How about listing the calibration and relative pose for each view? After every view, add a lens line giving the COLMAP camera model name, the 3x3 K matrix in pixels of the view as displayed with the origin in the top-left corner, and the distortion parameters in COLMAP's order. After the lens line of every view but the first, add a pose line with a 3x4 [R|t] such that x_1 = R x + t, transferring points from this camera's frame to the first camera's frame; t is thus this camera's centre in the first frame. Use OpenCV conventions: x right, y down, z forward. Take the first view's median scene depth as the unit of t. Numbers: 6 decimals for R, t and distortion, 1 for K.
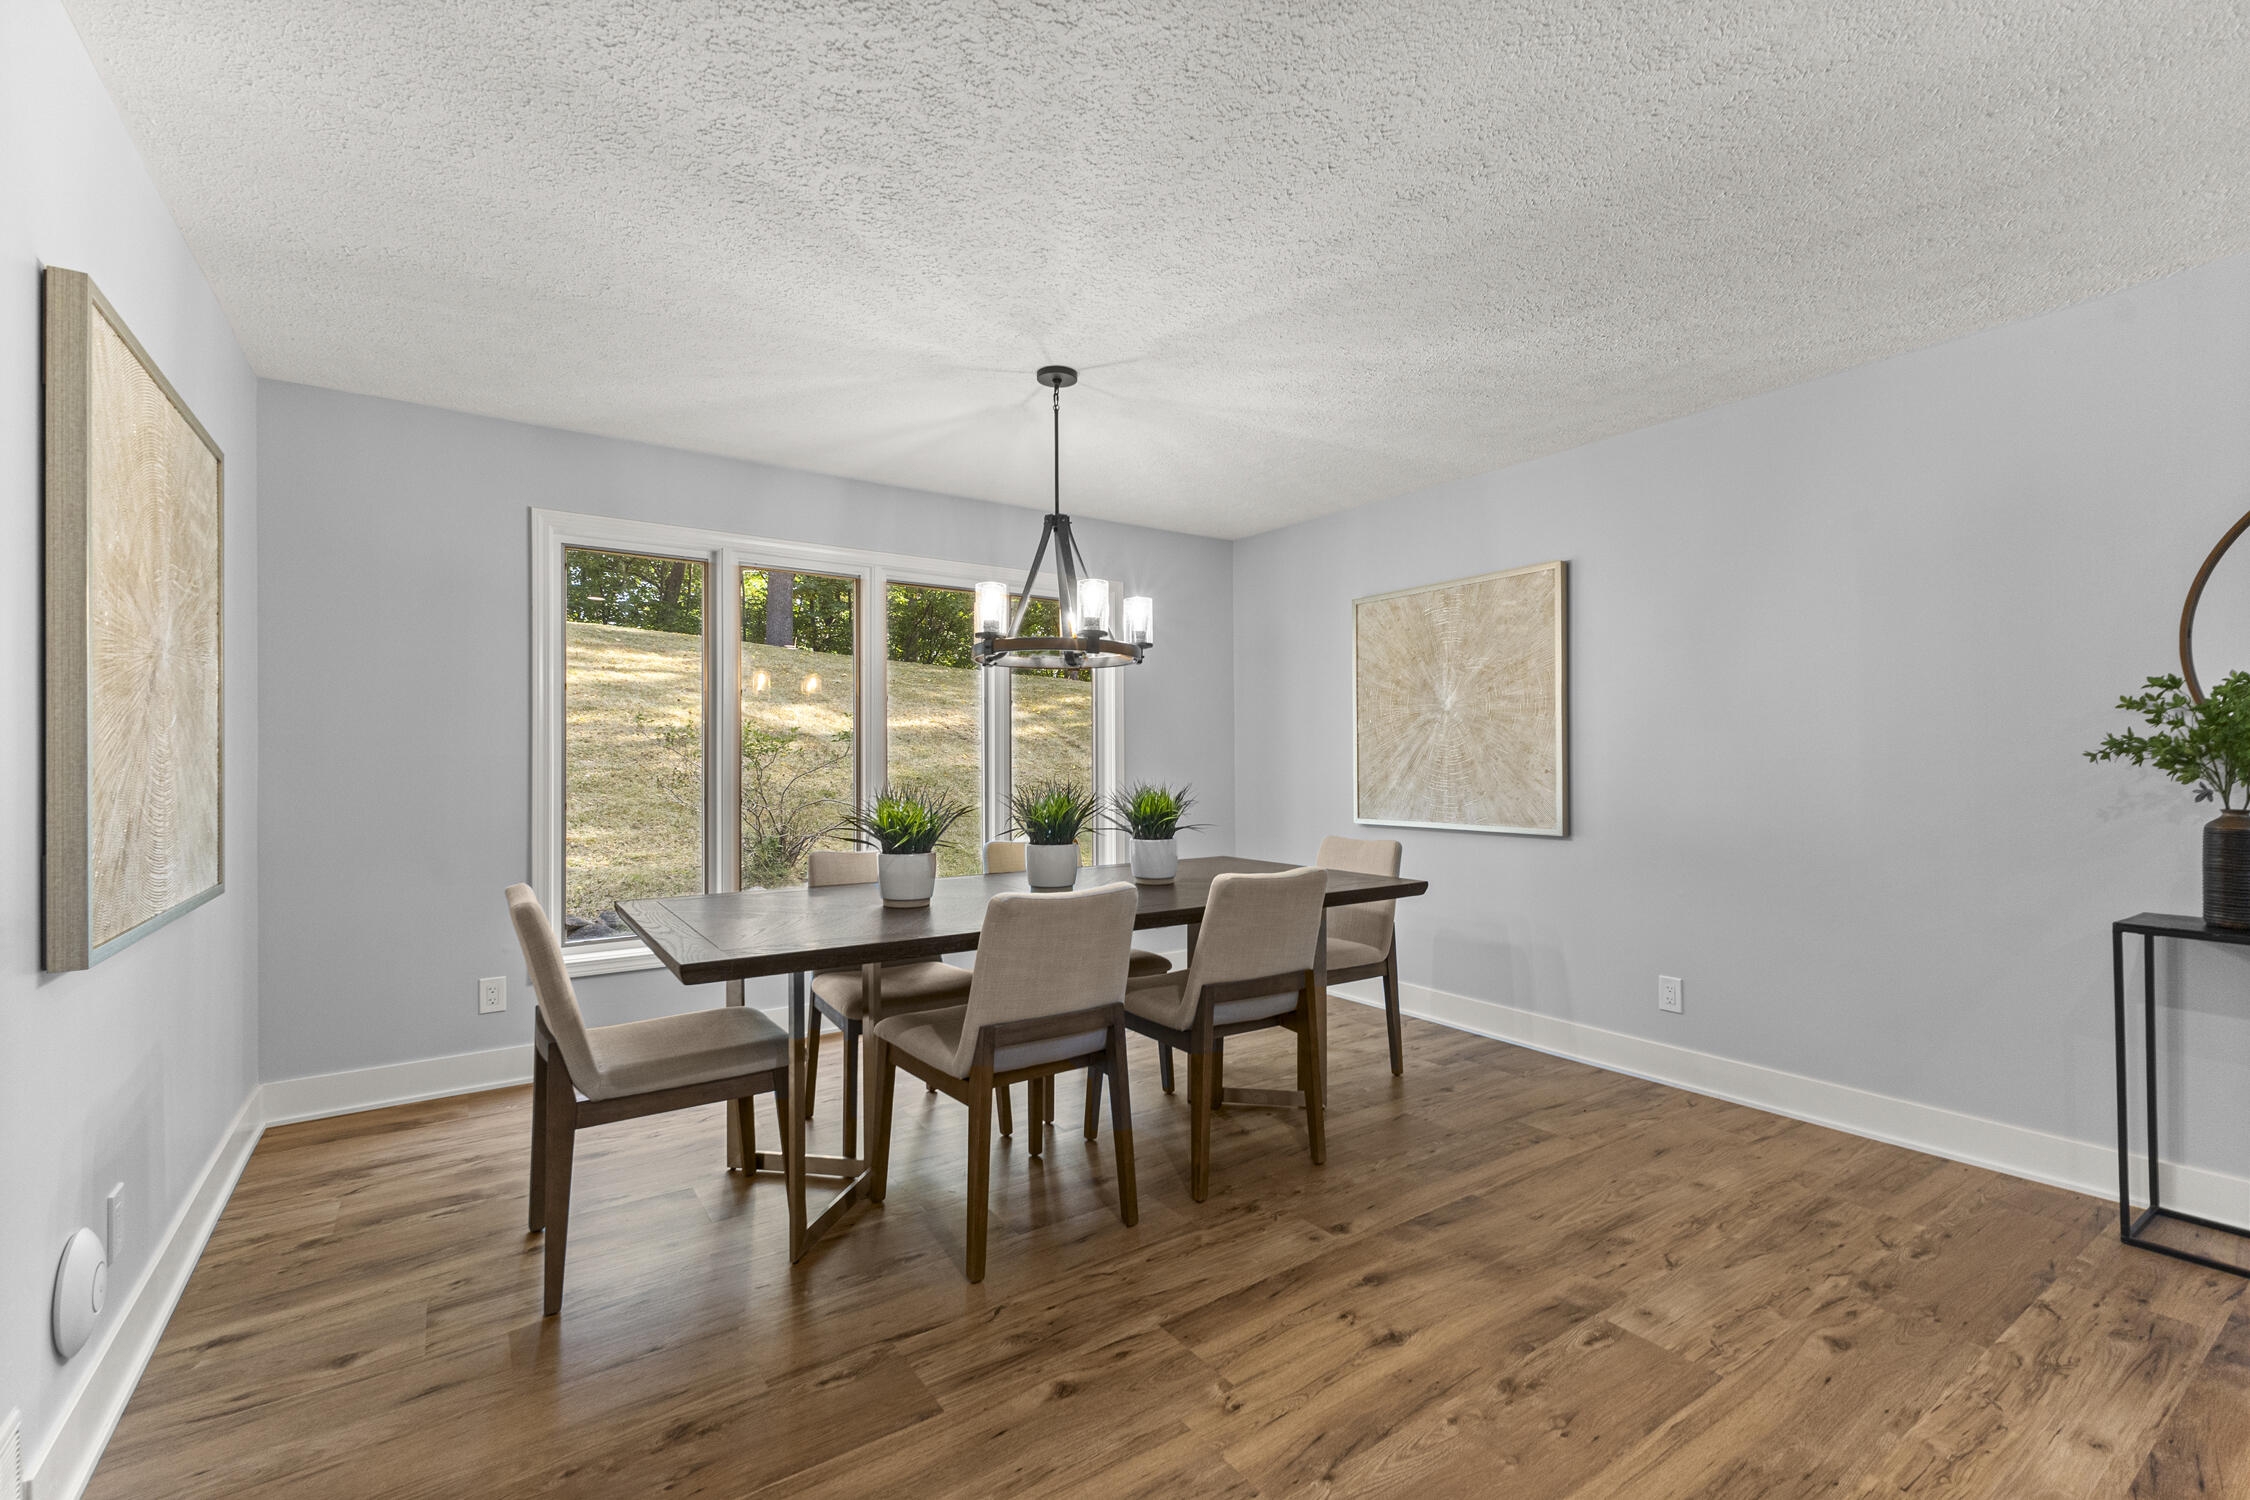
lens RADIAL K [[971.2, 0, 1119.7], [0, 971.2, 763.5], [0, 0, 1]] dist [0.013981, -0.004720]
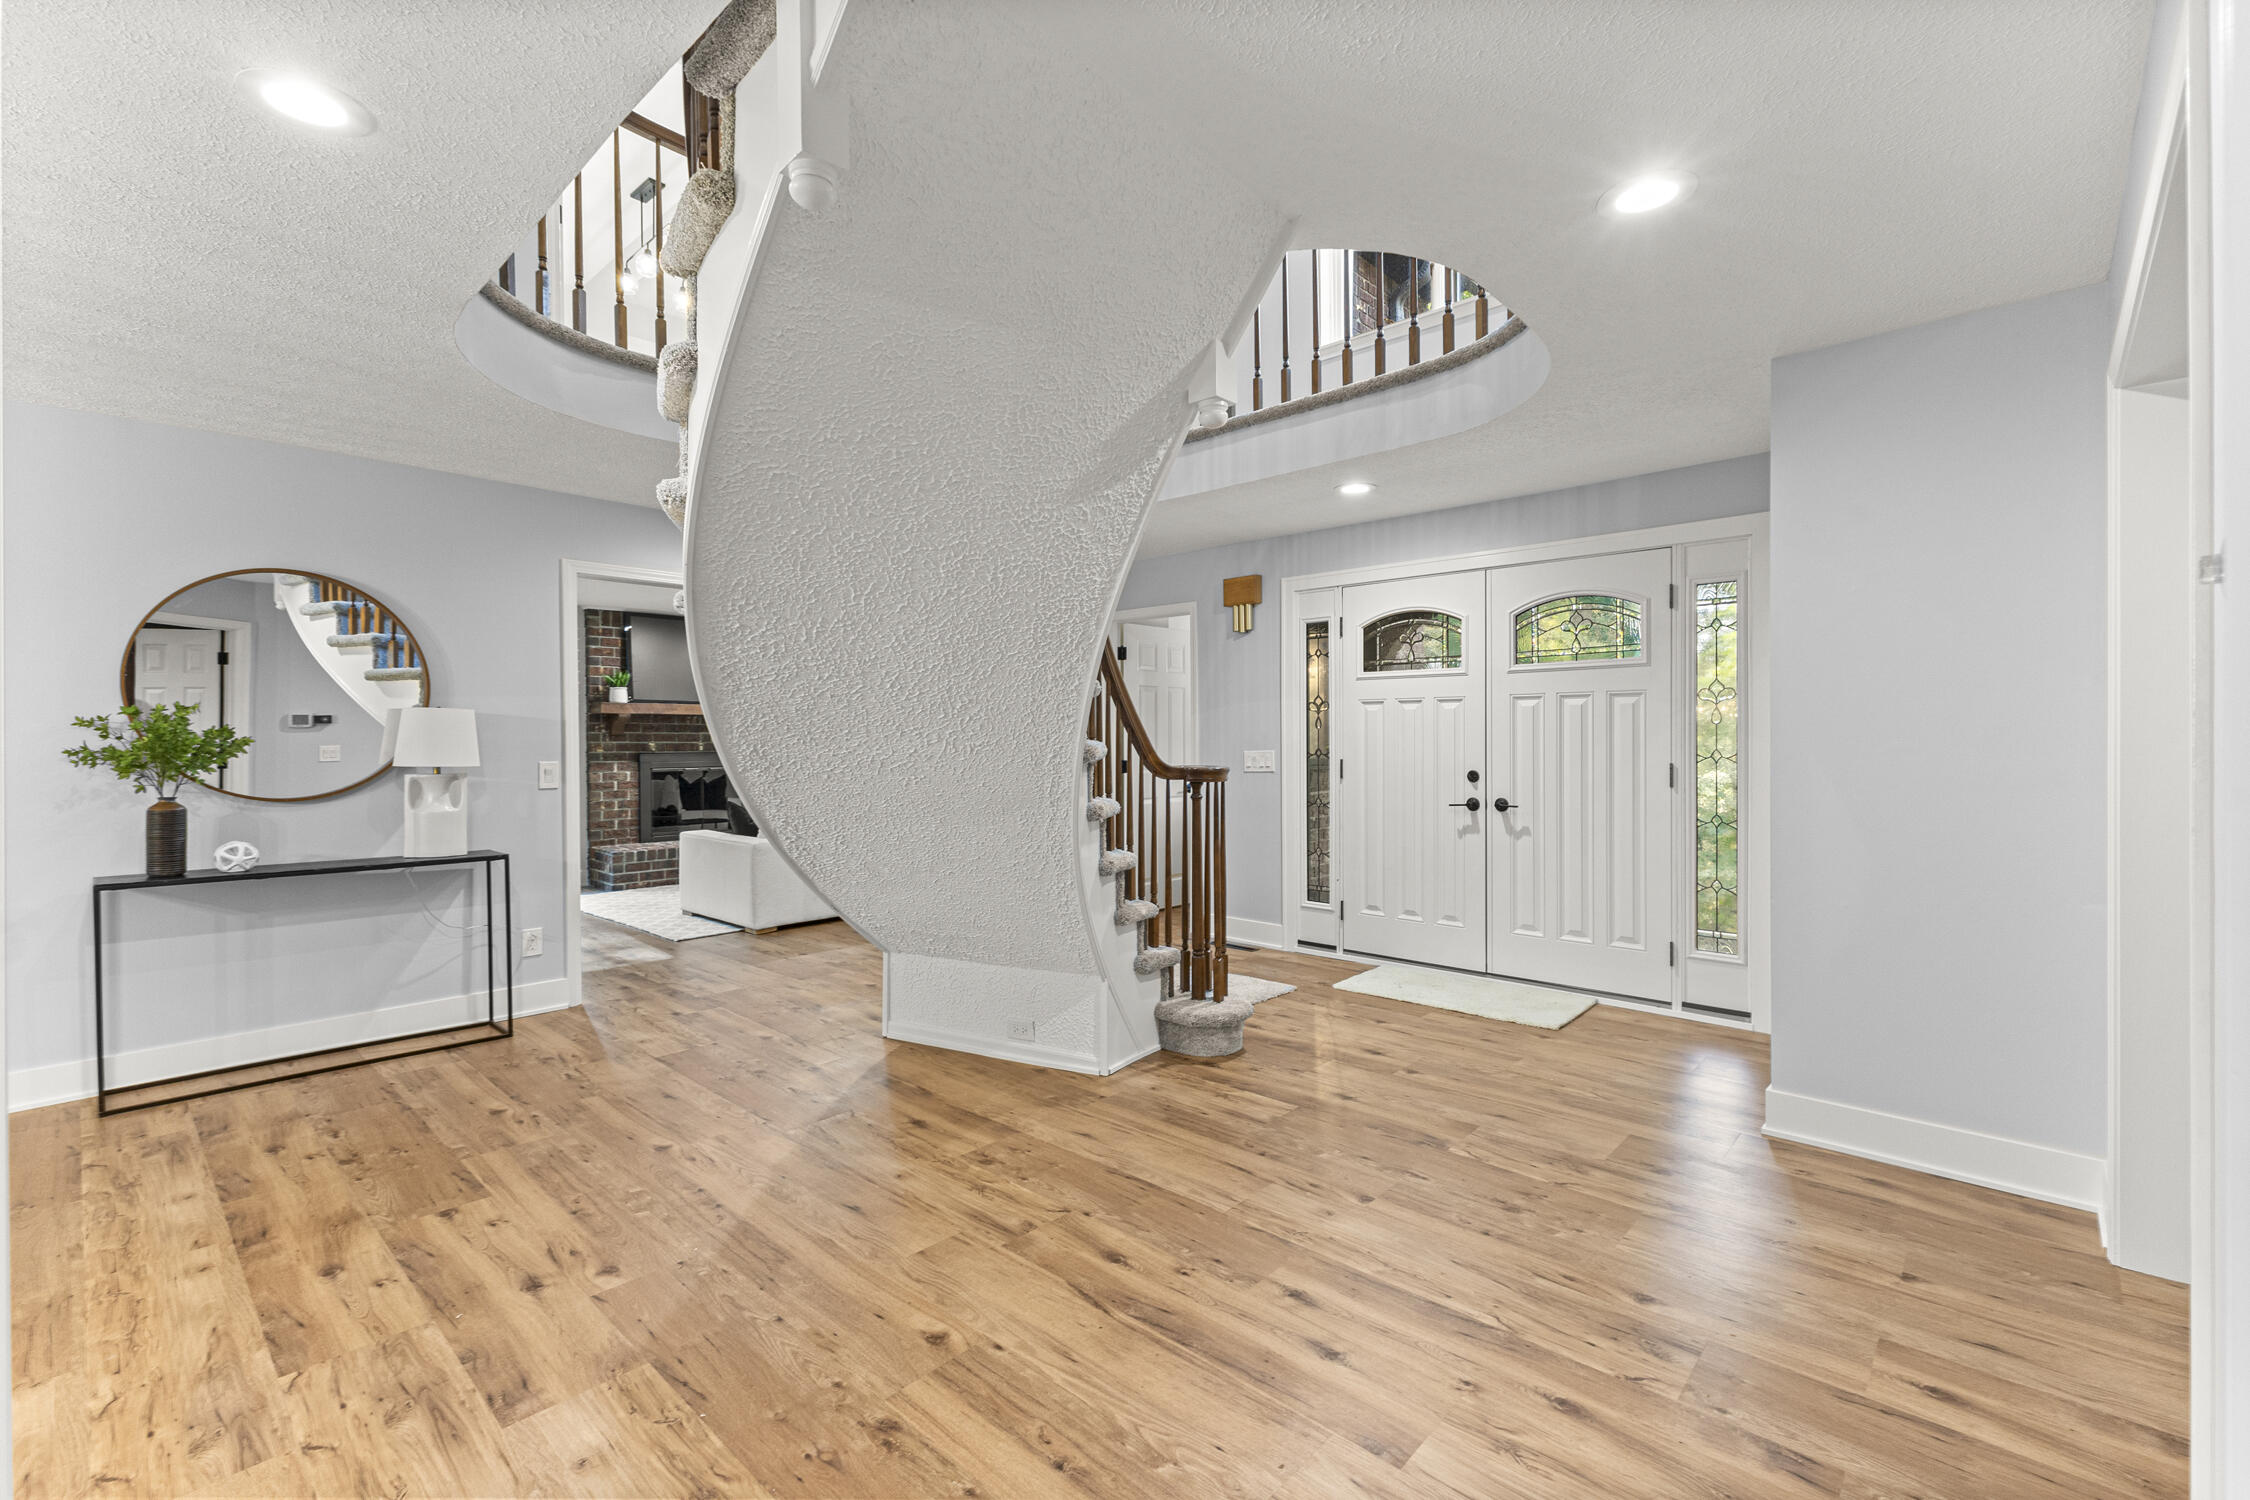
lens RADIAL K [[971.2, 0, 1131.4], [0, 971.2, 742.8], [0, 0, 1]] dist [0.013981, -0.004720]
pose [[-0.224649, 0.003052, 0.974435, -0.586466], [0.010345, 0.999946, -0.000747, -0.017751], [-0.974385, 0.009912, -0.224668, -0.093219]]
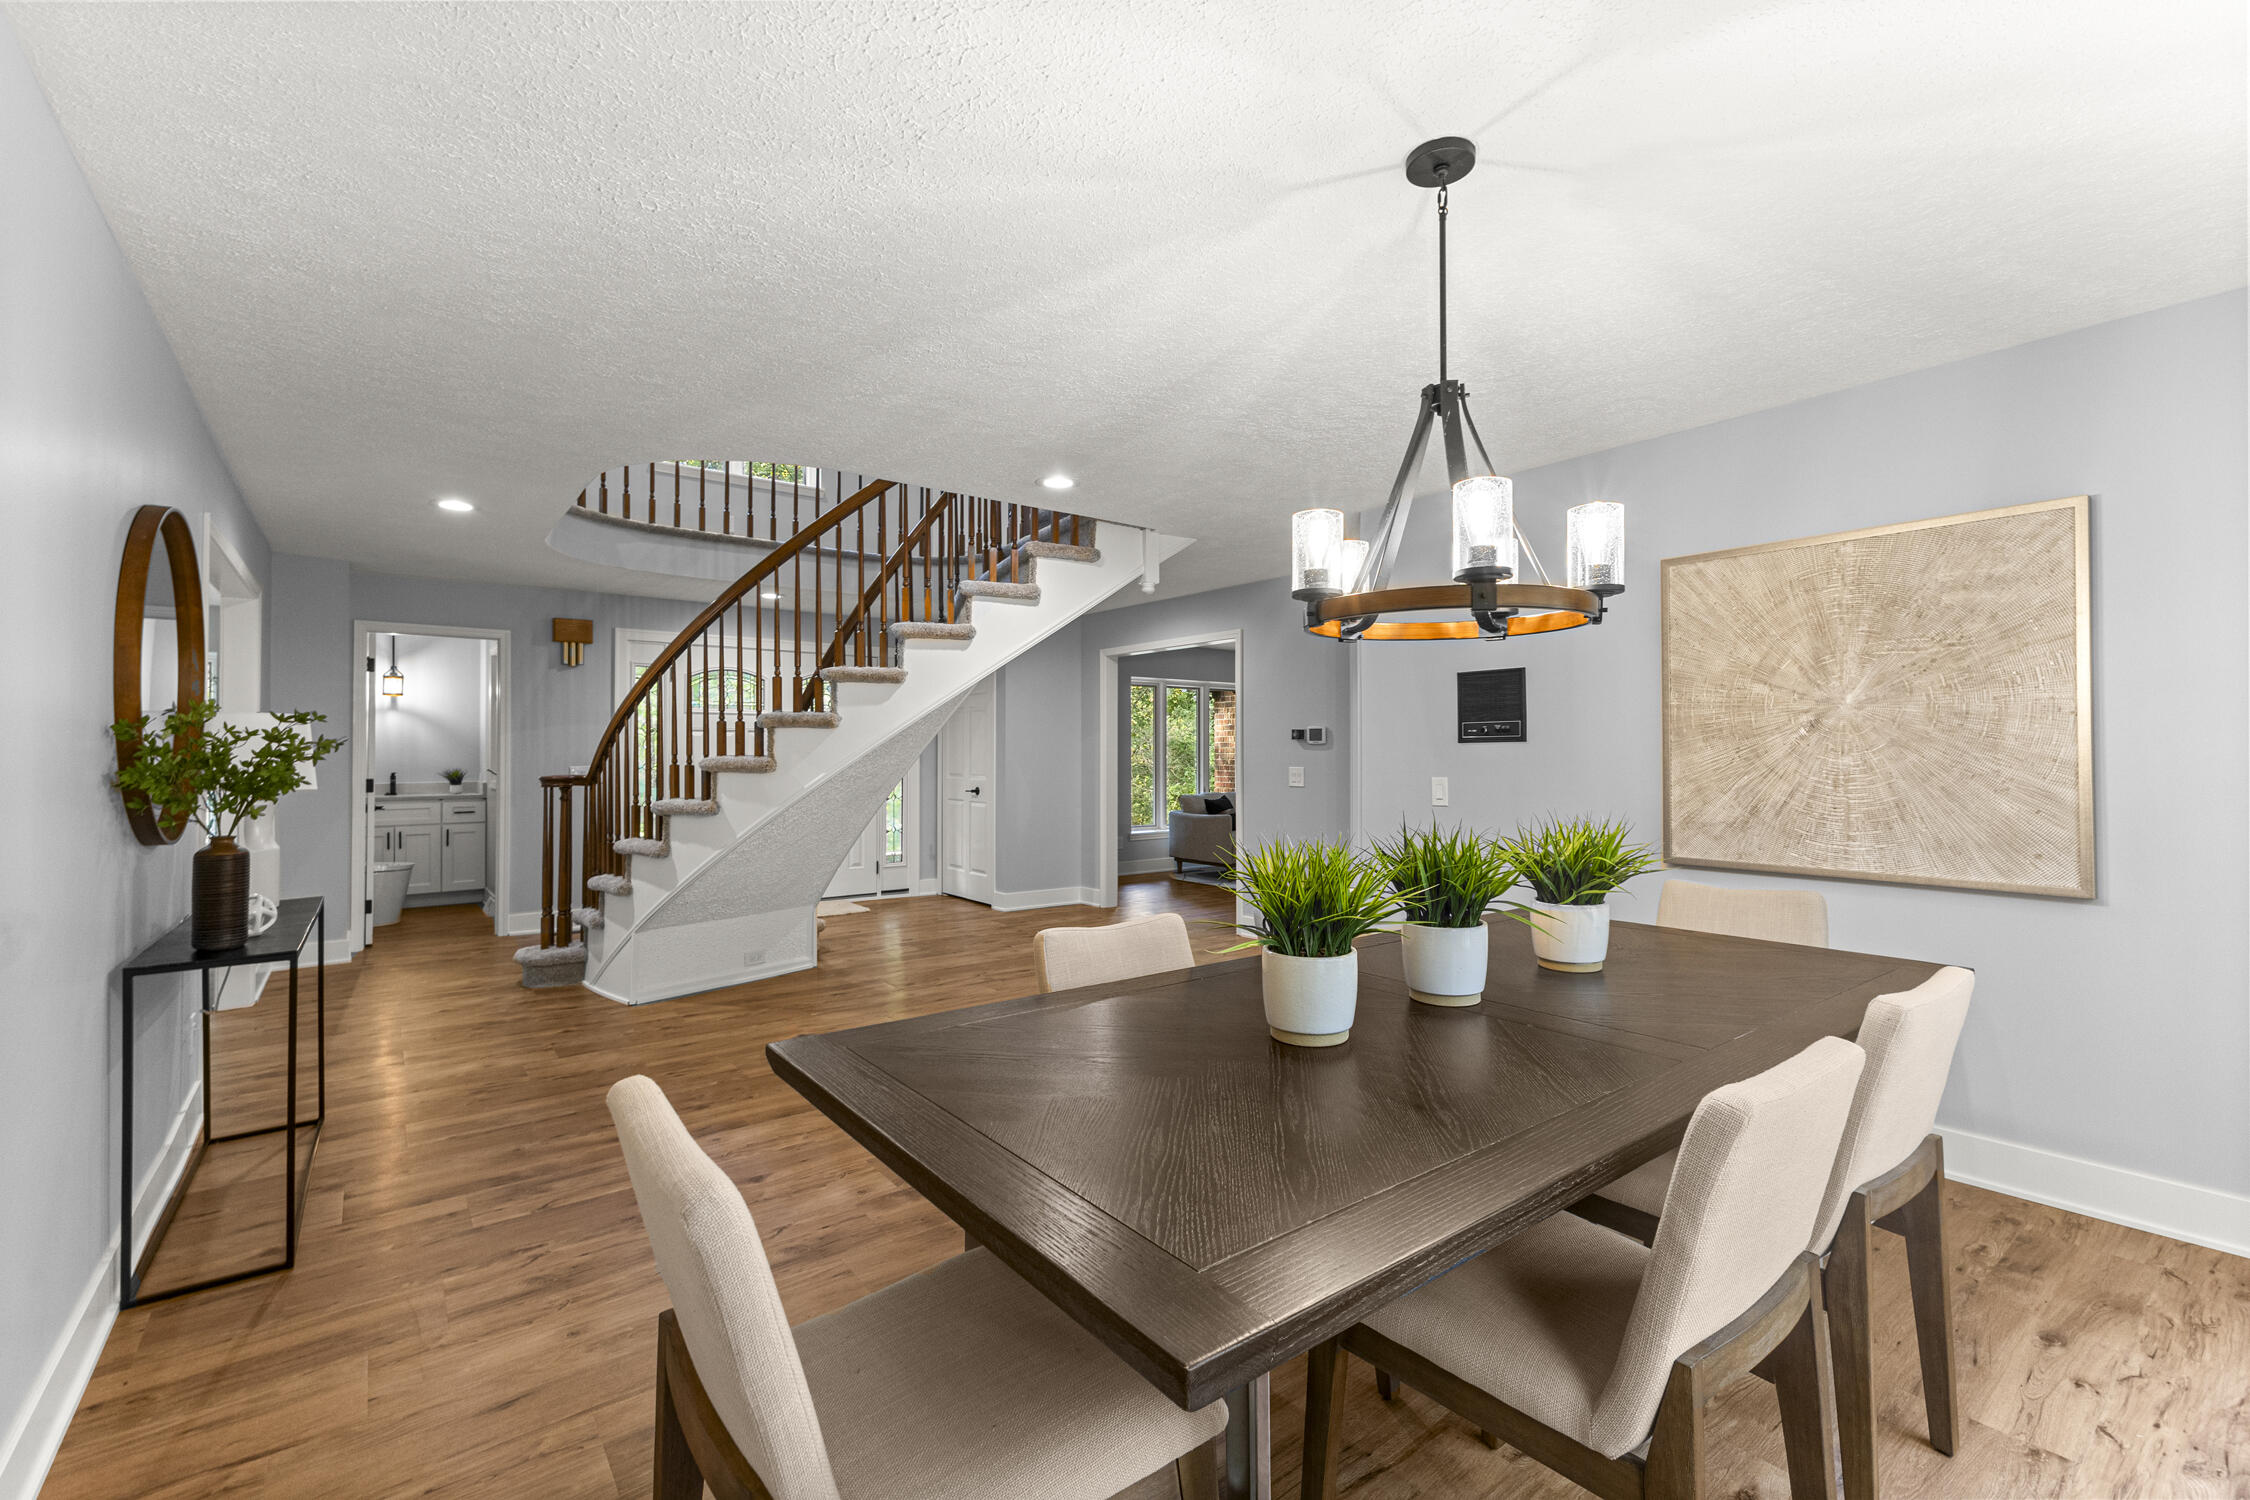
lens RADIAL K [[971.2, 0, 1124.8], [0, 971.2, 737.7], [0, 0, 1]] dist [0.013981, -0.004720]
pose [[-0.998104, 0.005637, -0.061296, 0.205334], [0.006357, 0.999913, -0.011551, -0.036716], [0.061225, -0.011919, -0.998053, 1.901103]]
